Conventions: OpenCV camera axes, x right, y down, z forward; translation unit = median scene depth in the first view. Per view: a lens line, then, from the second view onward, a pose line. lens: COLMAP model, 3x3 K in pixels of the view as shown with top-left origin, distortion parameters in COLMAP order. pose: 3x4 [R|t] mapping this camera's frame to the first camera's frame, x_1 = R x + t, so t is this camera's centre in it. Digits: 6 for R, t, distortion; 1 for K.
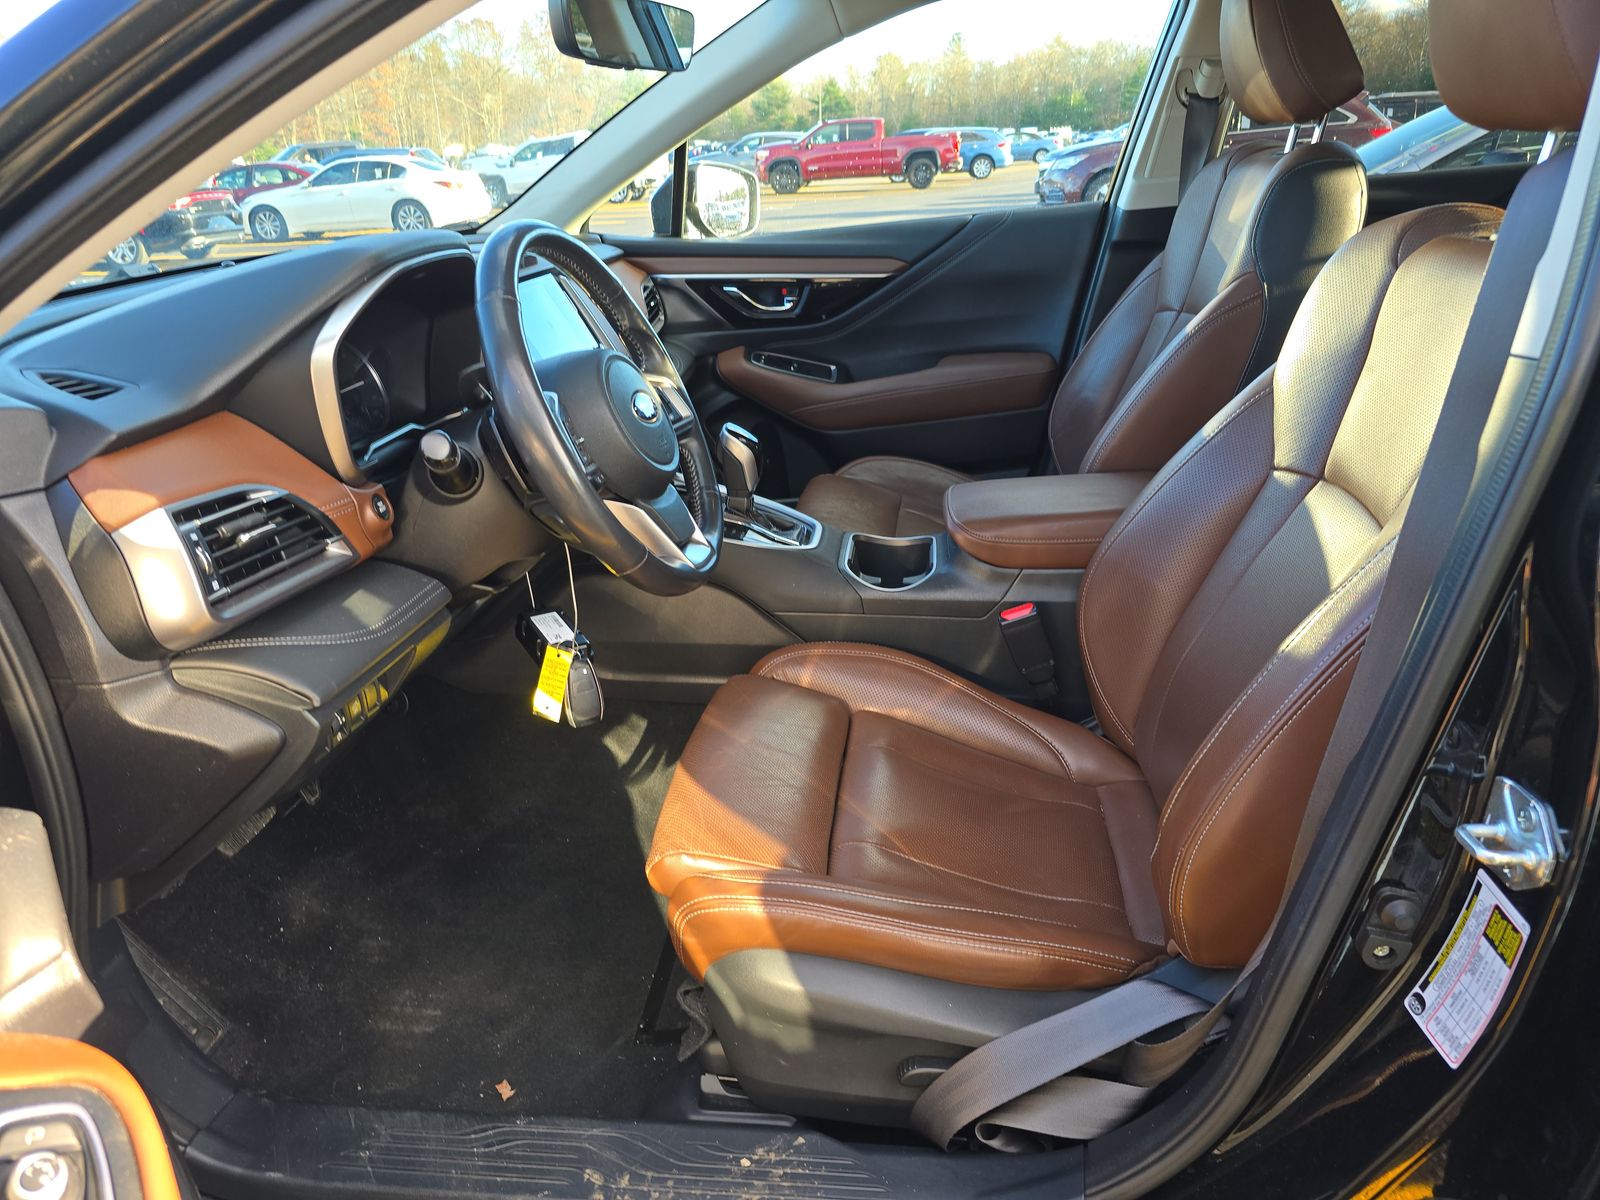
lens RADIAL K [[1072.9, 0, 800.0], [0, 1072.9, 600.0], [0, 0, 1]] dist [-0.082729, -0.000699]
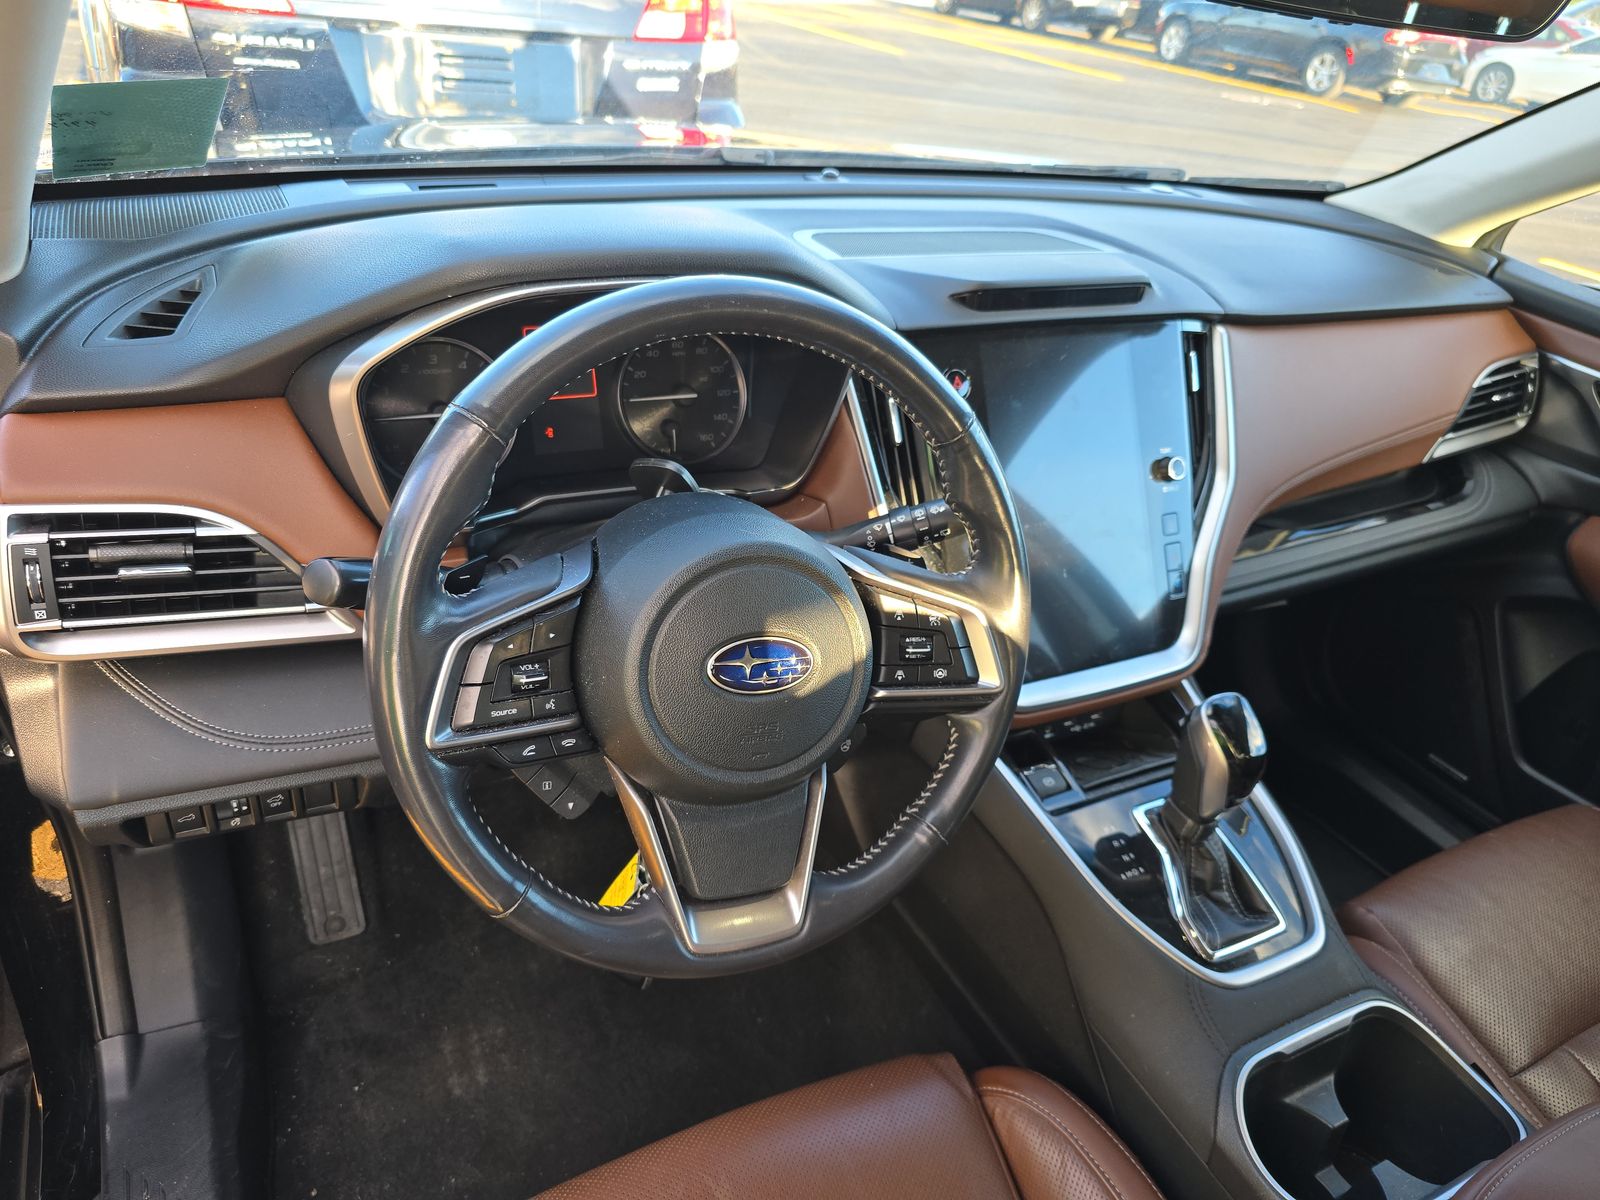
lens RADIAL K [[1059.5, 0, 799.6], [0, 1059.5, 578.2], [0, 0, 1]] dist [-0.006290, -0.003380]
pose [[0.536940, 0.504153, -0.676405, 0.100642], [-0.433623, 0.852698, 0.291336, -0.184708], [0.723648, 0.136875, 0.676461, 0.305382]]
